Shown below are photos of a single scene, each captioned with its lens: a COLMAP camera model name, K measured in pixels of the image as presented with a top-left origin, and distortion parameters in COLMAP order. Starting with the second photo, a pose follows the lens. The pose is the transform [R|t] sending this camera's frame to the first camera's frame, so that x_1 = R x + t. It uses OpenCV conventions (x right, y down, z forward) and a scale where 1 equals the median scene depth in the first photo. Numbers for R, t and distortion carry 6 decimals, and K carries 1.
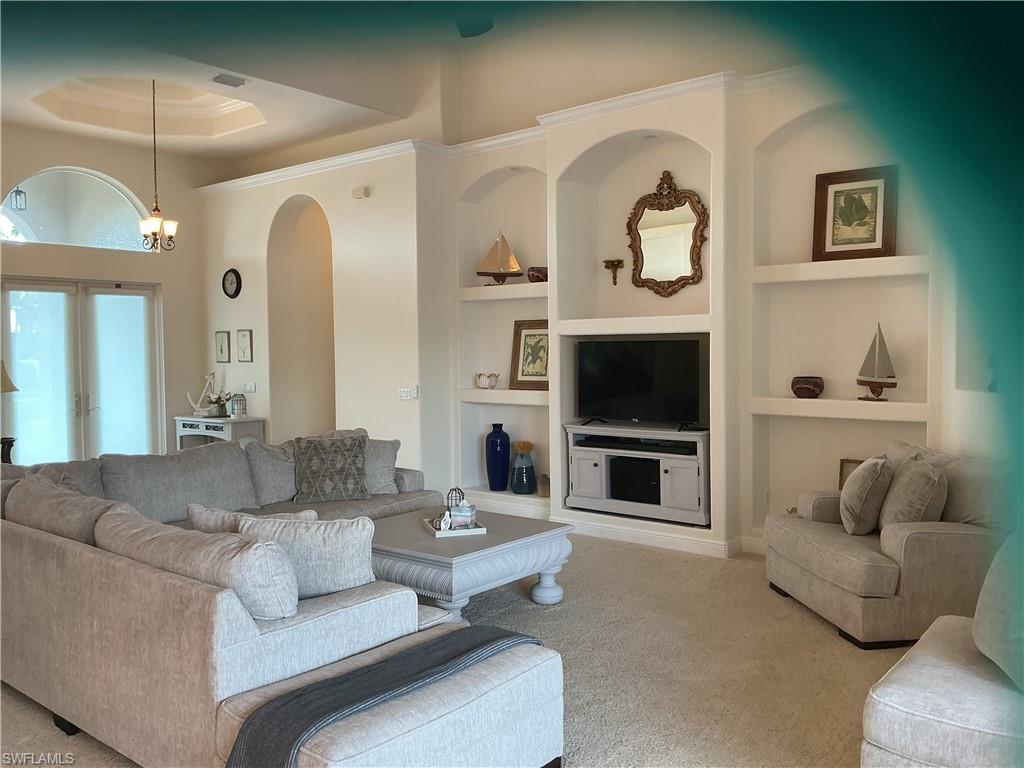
lens RADIAL K [[861.8, 0, 512.0], [0, 861.8, 384.0], [0, 0, 1]] dist [0.071416, -0.002277]
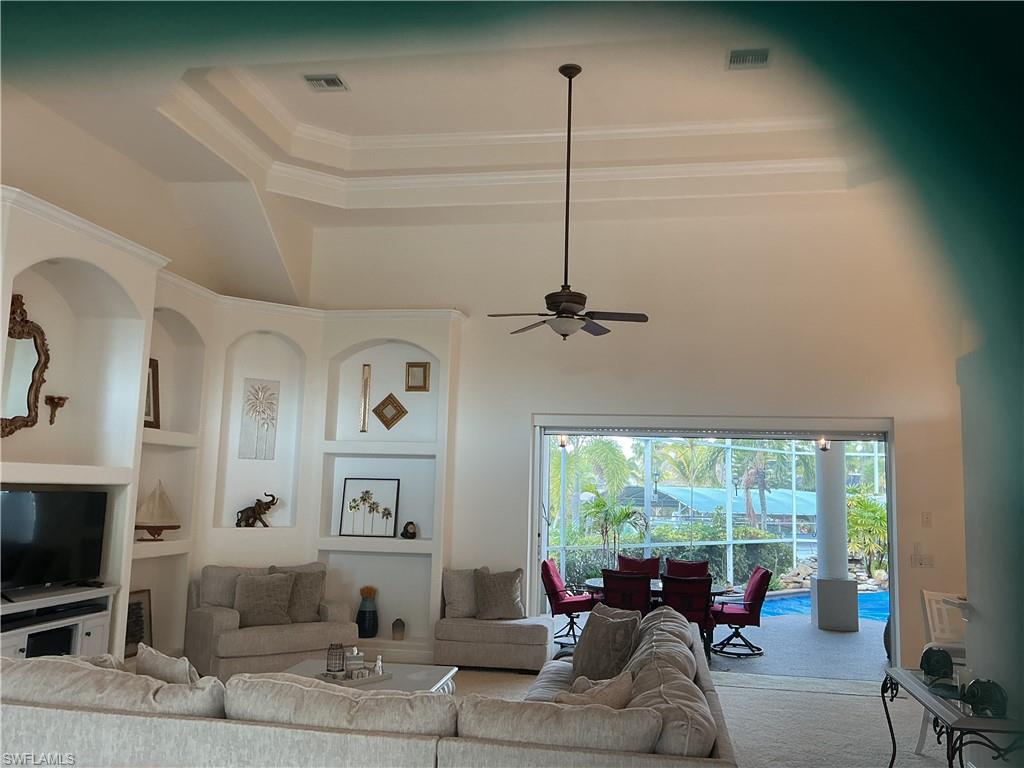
lens RADIAL K [[861.8, 0, 512.0], [0, 861.8, 384.0], [0, 0, 1]] dist [0.071416, -0.002277]
pose [[-0.483726, 0.102715, 0.869171, -0.875075], [0.008912, 0.993616, -0.112461, -0.054331], [-0.875174, -0.046654, -0.481553, 1.044377]]
